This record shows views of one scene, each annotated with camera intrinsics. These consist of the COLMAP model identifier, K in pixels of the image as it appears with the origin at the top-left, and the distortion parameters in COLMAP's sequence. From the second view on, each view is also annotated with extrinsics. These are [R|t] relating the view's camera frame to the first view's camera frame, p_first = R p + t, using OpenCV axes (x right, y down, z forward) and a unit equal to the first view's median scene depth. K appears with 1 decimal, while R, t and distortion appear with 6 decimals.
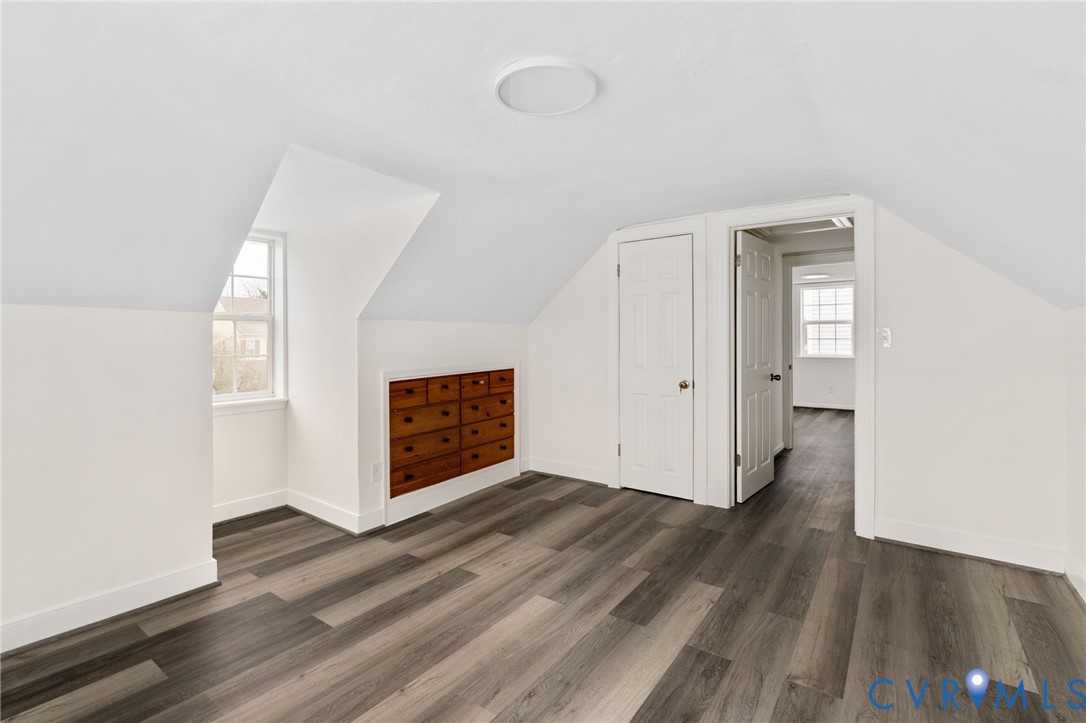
lens RADIAL K [[503.1, 0, 543.7], [0, 503.1, 340.7], [0, 0, 1]] dist [-0.007163, 0.002032]
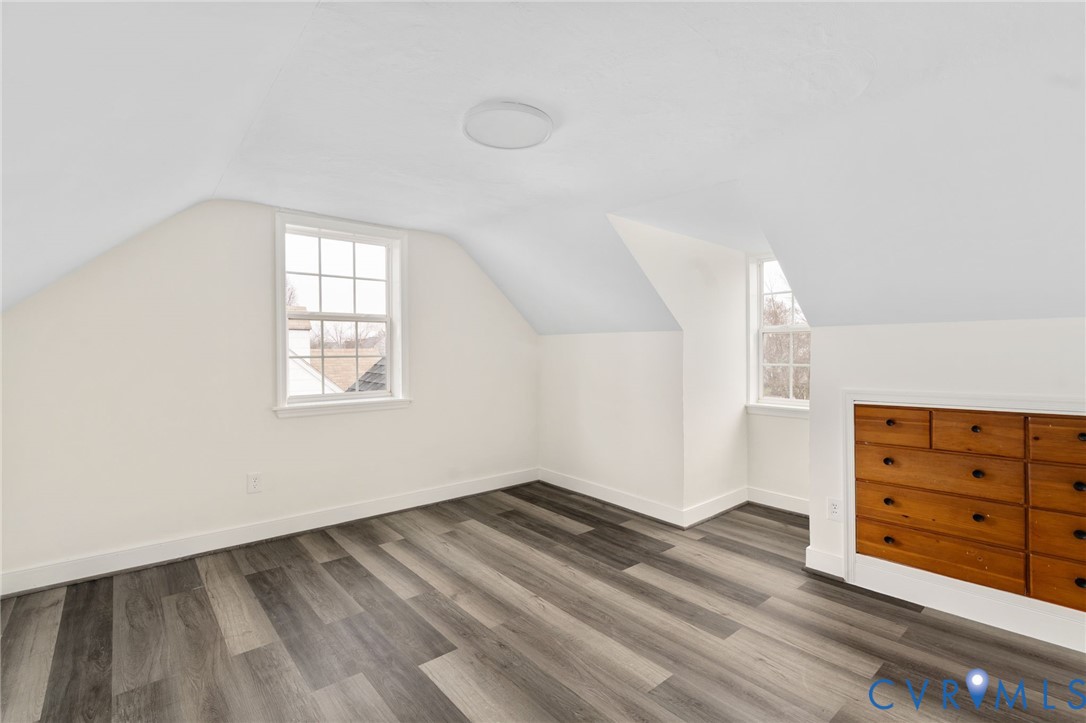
lens RADIAL K [[503.1, 0, 541.0], [0, 503.1, 357.6], [0, 0, 1]] dist [-0.007163, 0.002032]
pose [[-0.241977, 0.015124, -0.970164, 0.579367], [0.000119, 0.999879, 0.015558, -0.003609], [0.970282, 0.003649, -0.241949, 0.718122]]
